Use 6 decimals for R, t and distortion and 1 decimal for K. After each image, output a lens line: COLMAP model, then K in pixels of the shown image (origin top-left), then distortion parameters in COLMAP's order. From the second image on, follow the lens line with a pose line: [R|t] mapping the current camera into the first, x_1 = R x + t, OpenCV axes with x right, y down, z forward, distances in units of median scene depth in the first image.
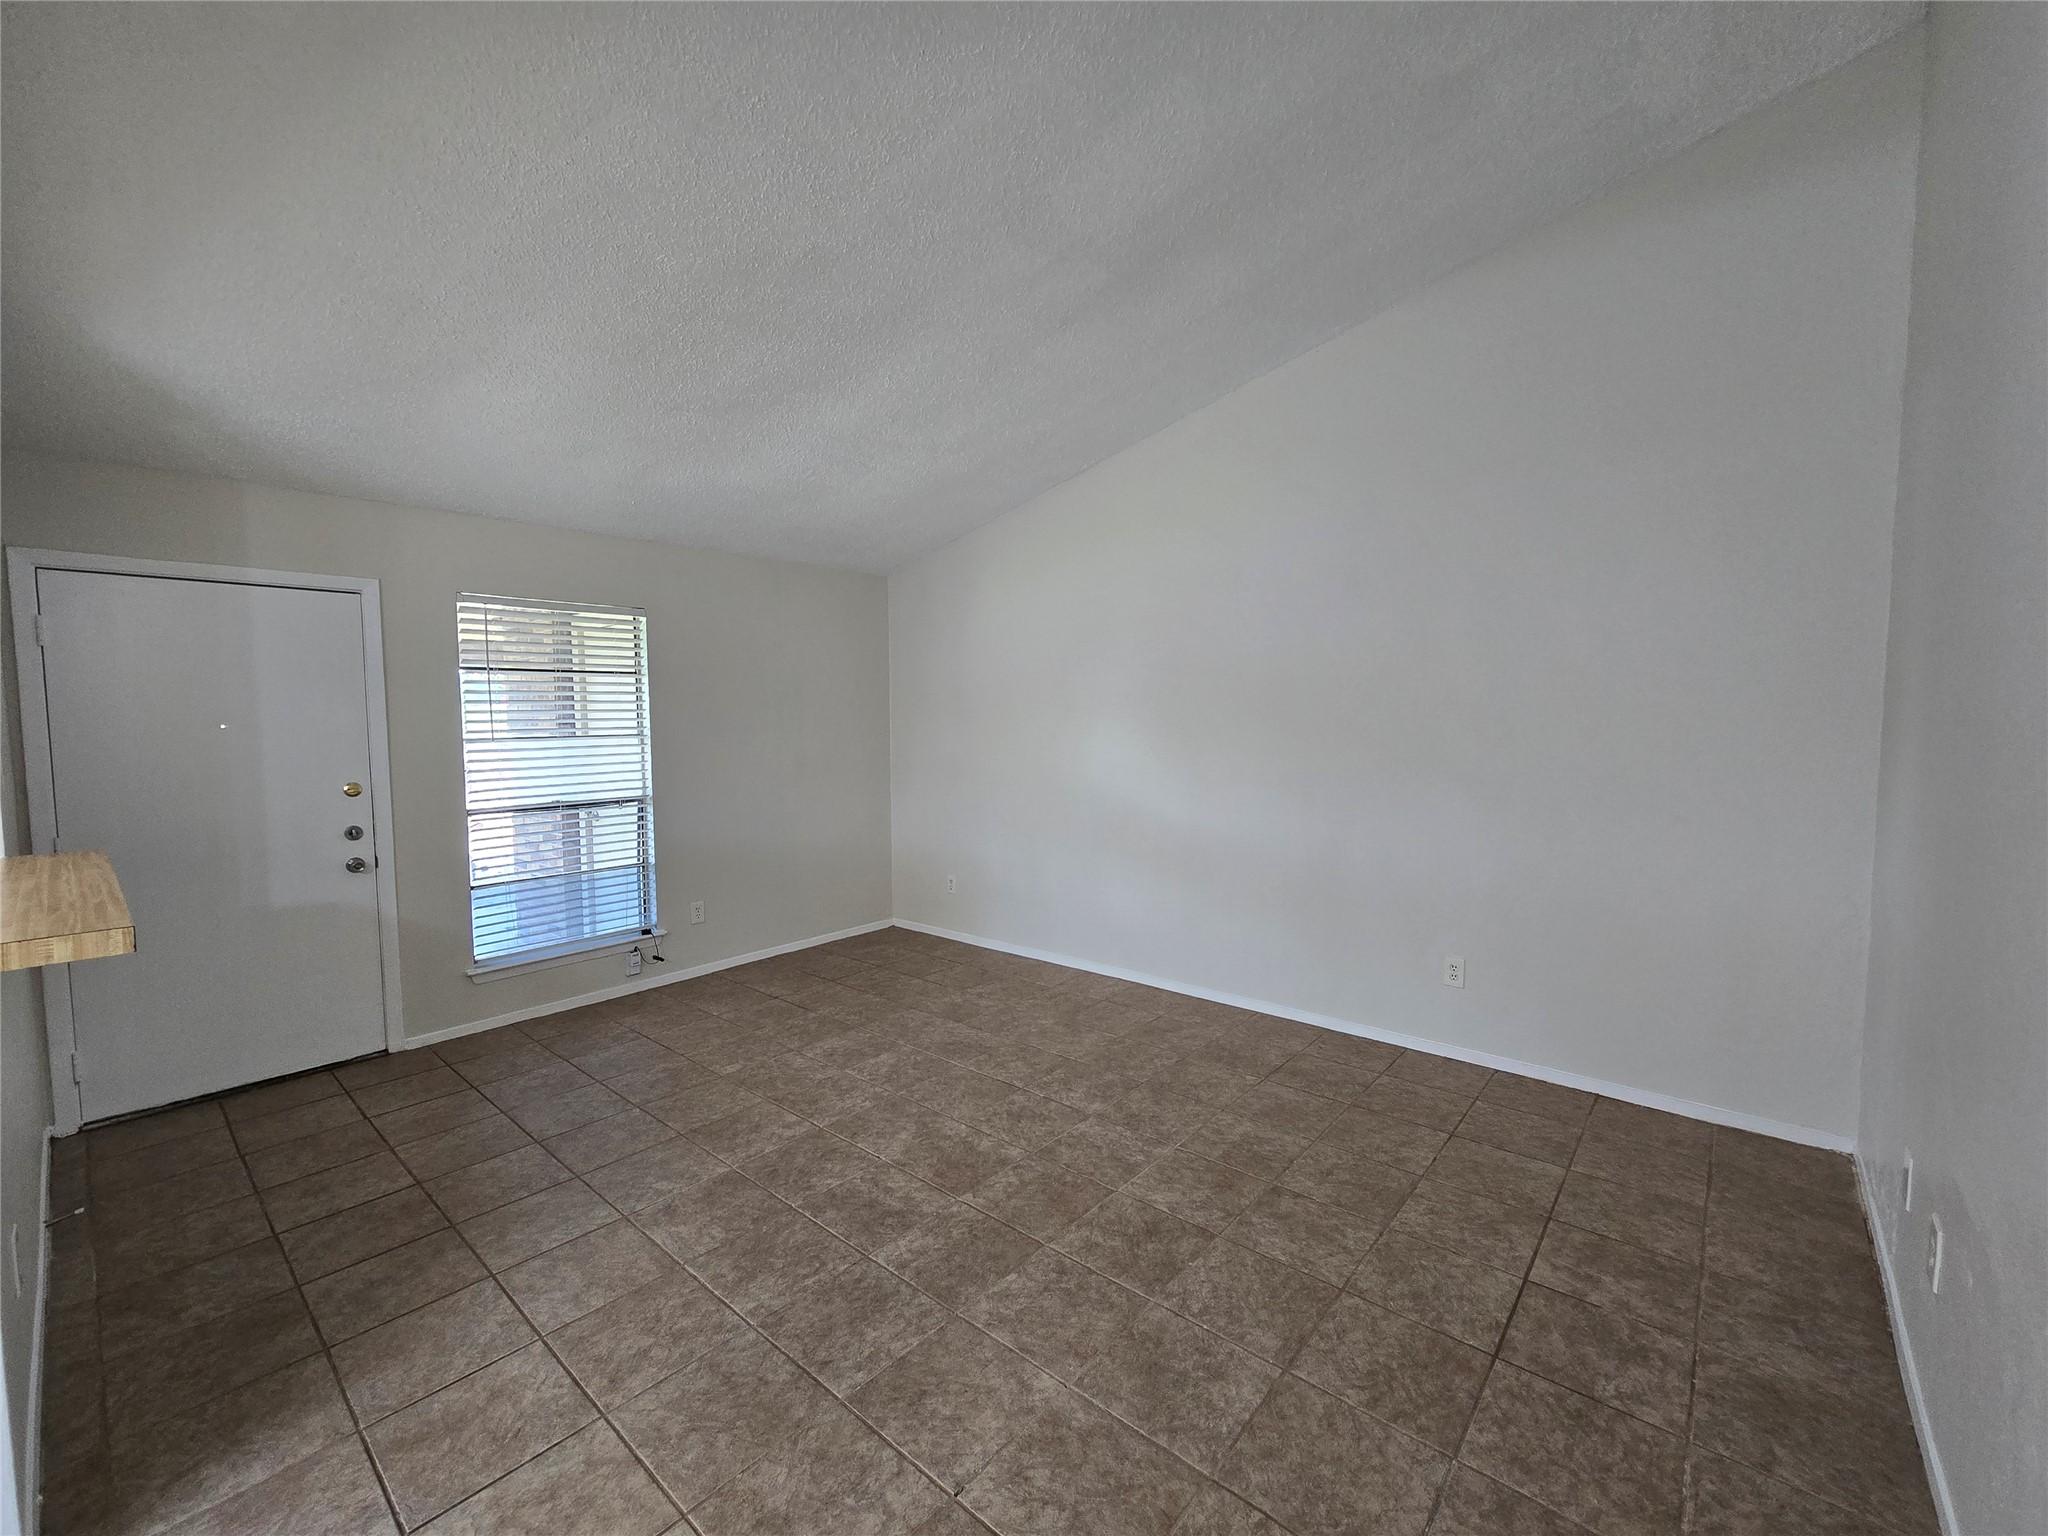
lens RADIAL K [[840.4, 0, 1029.2], [0, 840.4, 769.0], [0, 0, 1]] dist [-0.004324, 0.001421]
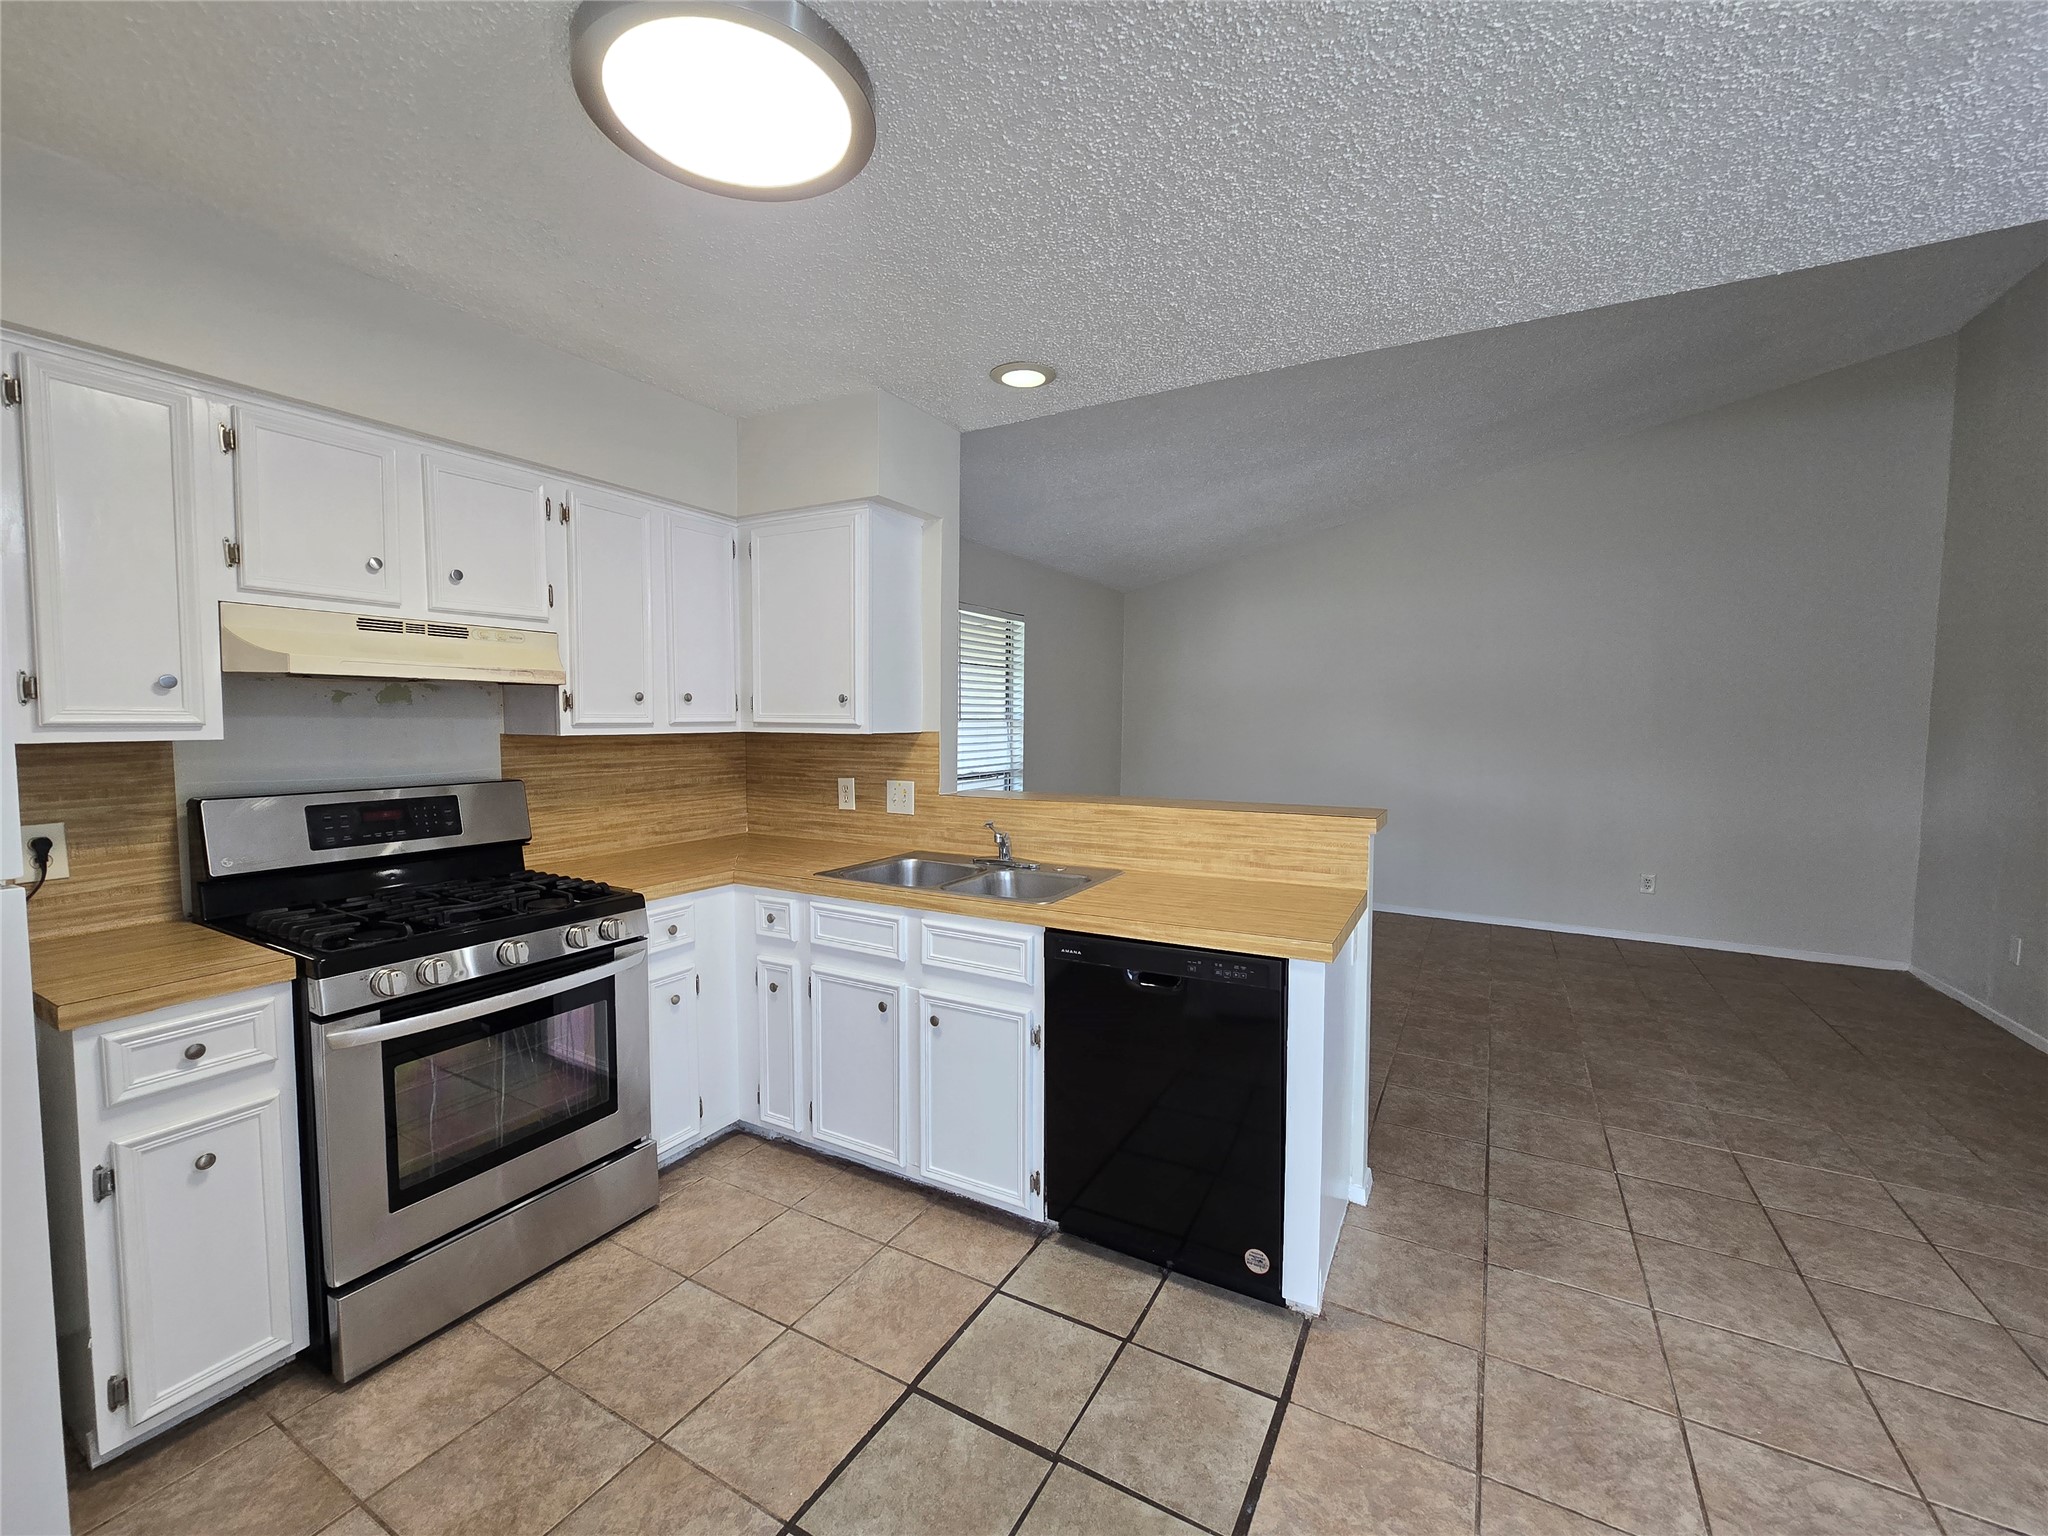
lens RADIAL K [[840.4, 0, 1030.1], [0, 840.4, 765.6], [0, 0, 1]] dist [-0.004324, 0.001421]
pose [[0.978944, 0.005758, 0.204046, -1.097216], [-0.003935, 0.999949, -0.009342, 0.060039], [-0.204089, 0.008342, 0.978917, -0.308206]]
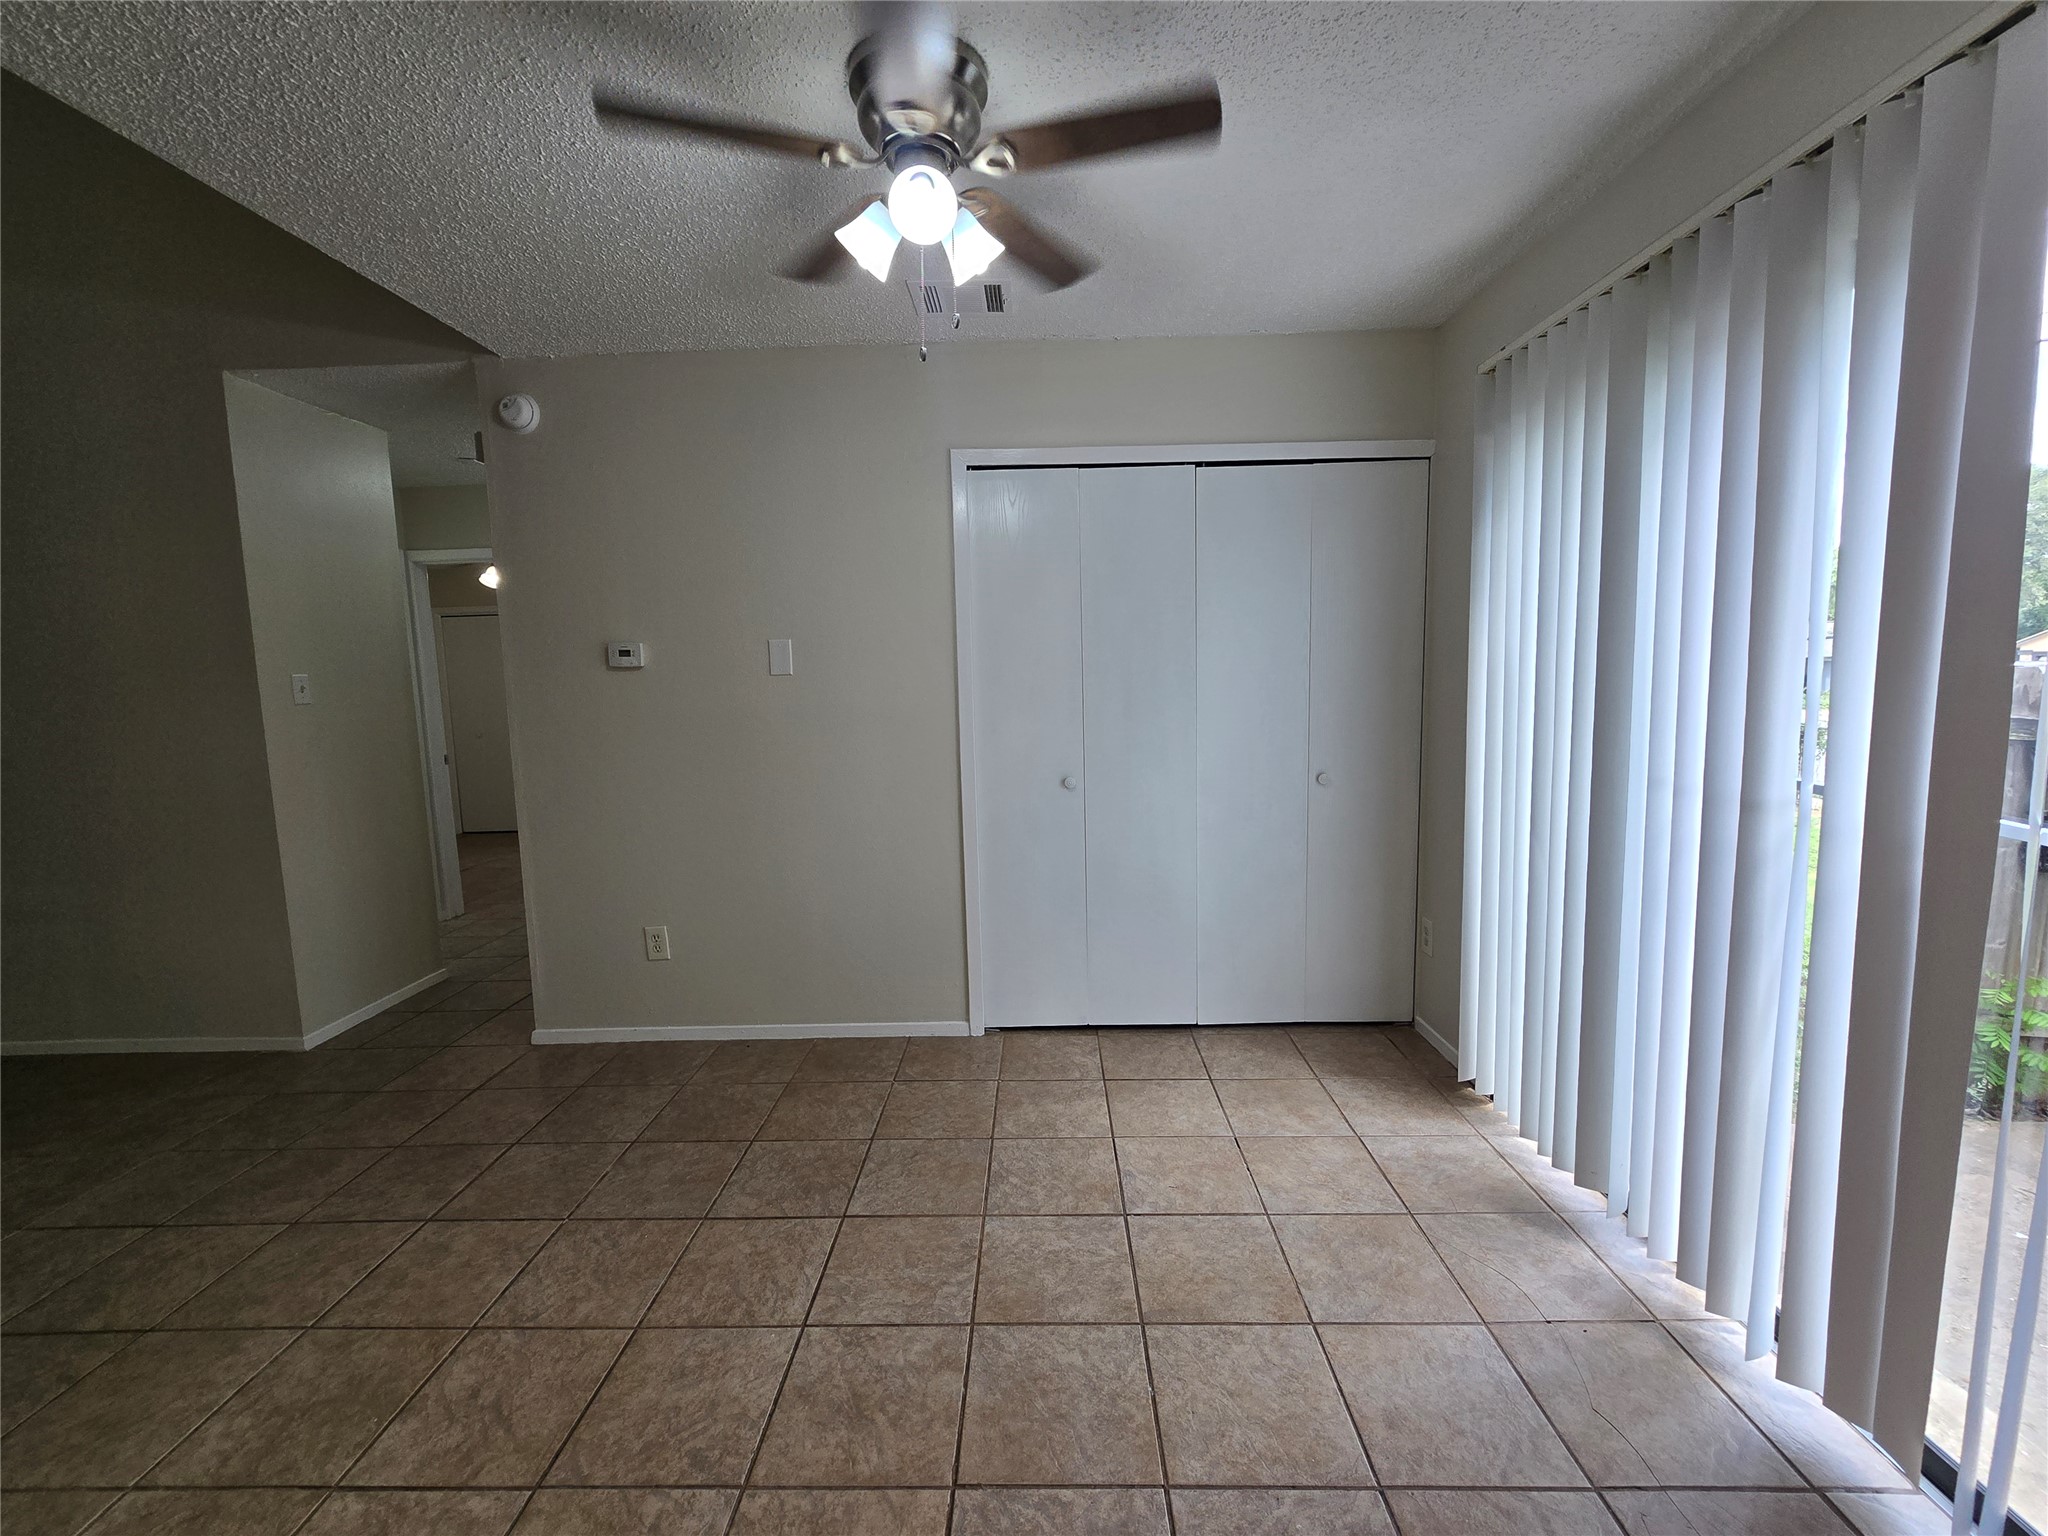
lens RADIAL K [[840.4, 0, 1018.7], [0, 840.4, 766.4], [0, 0, 1]] dist [-0.004324, 0.001421]
pose [[-0.636715, -0.058599, 0.768869, -1.137391], [0.088832, 0.984895, 0.148627, 0.055042], [-0.765965, 0.162934, -0.621892, 0.100468]]
